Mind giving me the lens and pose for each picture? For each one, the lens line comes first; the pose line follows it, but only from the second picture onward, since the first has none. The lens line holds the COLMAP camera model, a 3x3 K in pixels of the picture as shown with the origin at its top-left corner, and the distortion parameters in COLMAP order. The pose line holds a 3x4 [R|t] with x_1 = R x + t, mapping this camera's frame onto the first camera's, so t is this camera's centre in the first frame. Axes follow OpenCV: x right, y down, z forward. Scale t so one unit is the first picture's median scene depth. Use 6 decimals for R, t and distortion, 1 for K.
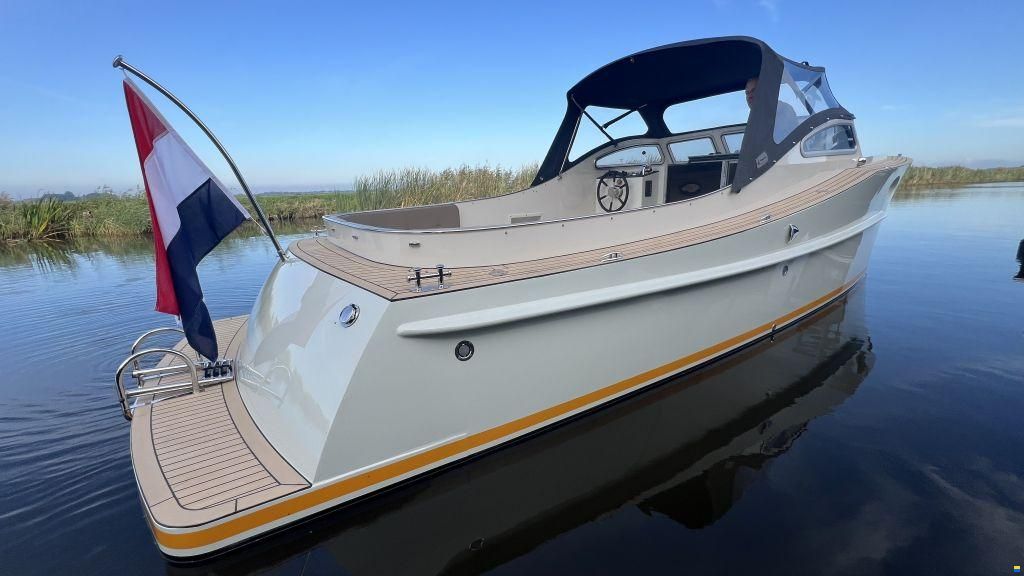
lens RADIAL K [[418.8, 0, 512.0], [0, 418.8, 288.0], [0, 0, 1]] dist [0.002291, 0.000094]
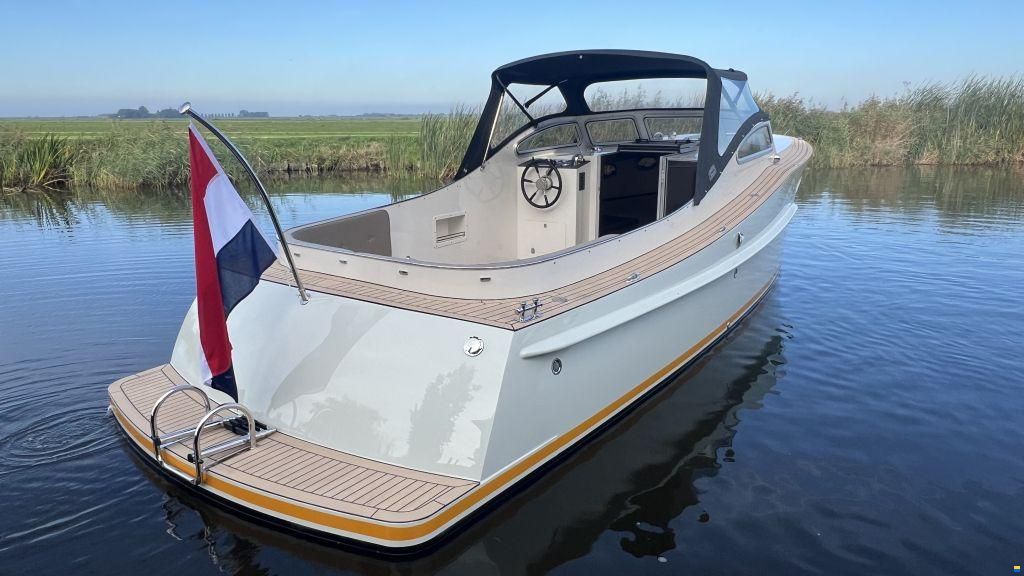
lens RADIAL K [[688.2, 0, 514.5], [0, 688.2, 306.8], [0, 0, 1]] dist [-0.029111, -0.000203]
pose [[0.930893, -0.076779, 0.357133, -0.340034], [0.066879, 0.996959, 0.040008, -0.041037], [-0.359119, -0.013359, 0.933196, -0.299072]]
